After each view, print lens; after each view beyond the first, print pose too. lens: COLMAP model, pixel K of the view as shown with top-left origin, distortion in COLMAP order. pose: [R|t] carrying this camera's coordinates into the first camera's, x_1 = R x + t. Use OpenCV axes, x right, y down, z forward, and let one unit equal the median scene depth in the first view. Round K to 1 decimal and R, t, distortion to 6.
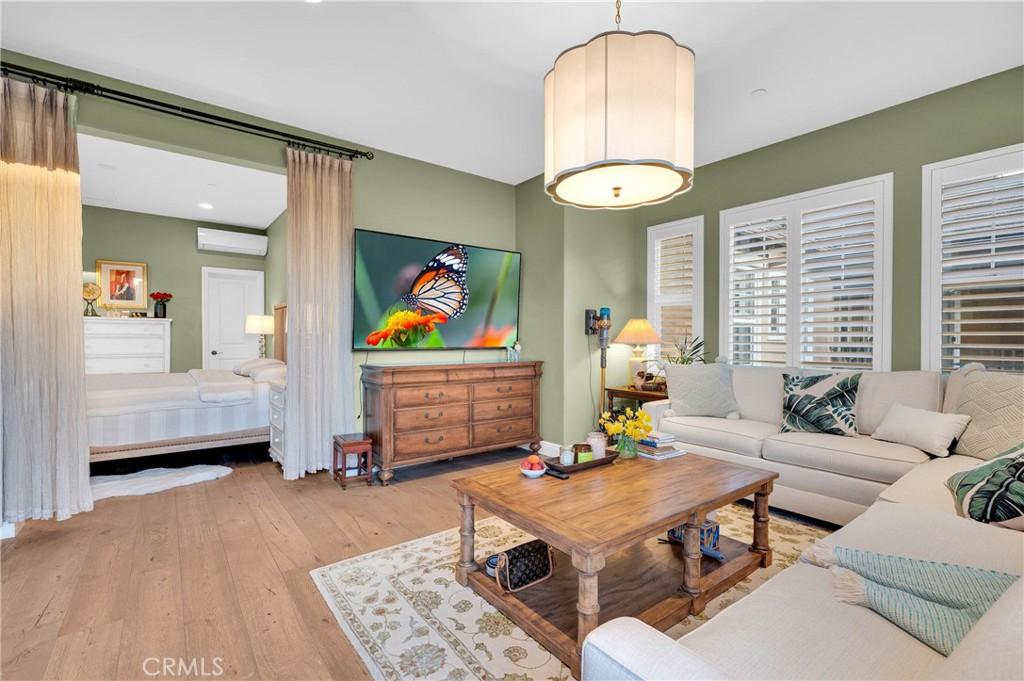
lens RADIAL K [[453.6, 0, 508.0], [0, 453.6, 340.2], [0, 0, 1]] dist [0.000713, -0.000009]
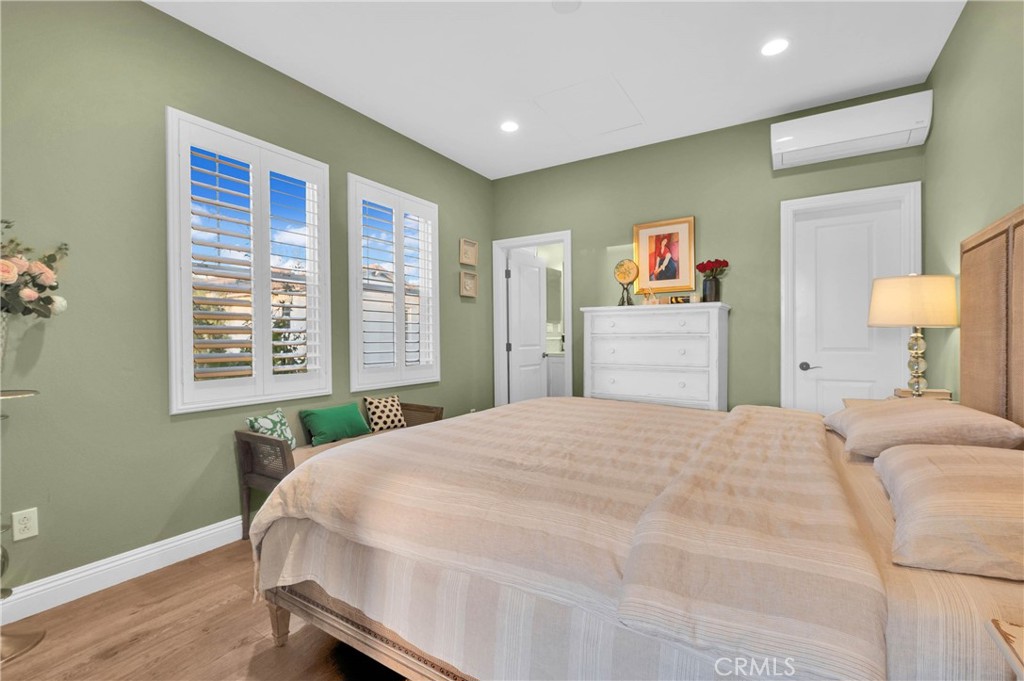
lens RADIAL K [[453.6, 0, 508.0], [0, 453.6, 340.2], [0, 0, 1]] dist [0.000713, -0.000009]
pose [[0.346291, 0.000702, -0.938127, -0.313865], [0.004577, 0.999987, 0.002438, -0.004356], [0.938116, -0.005138, 0.346283, 0.562269]]
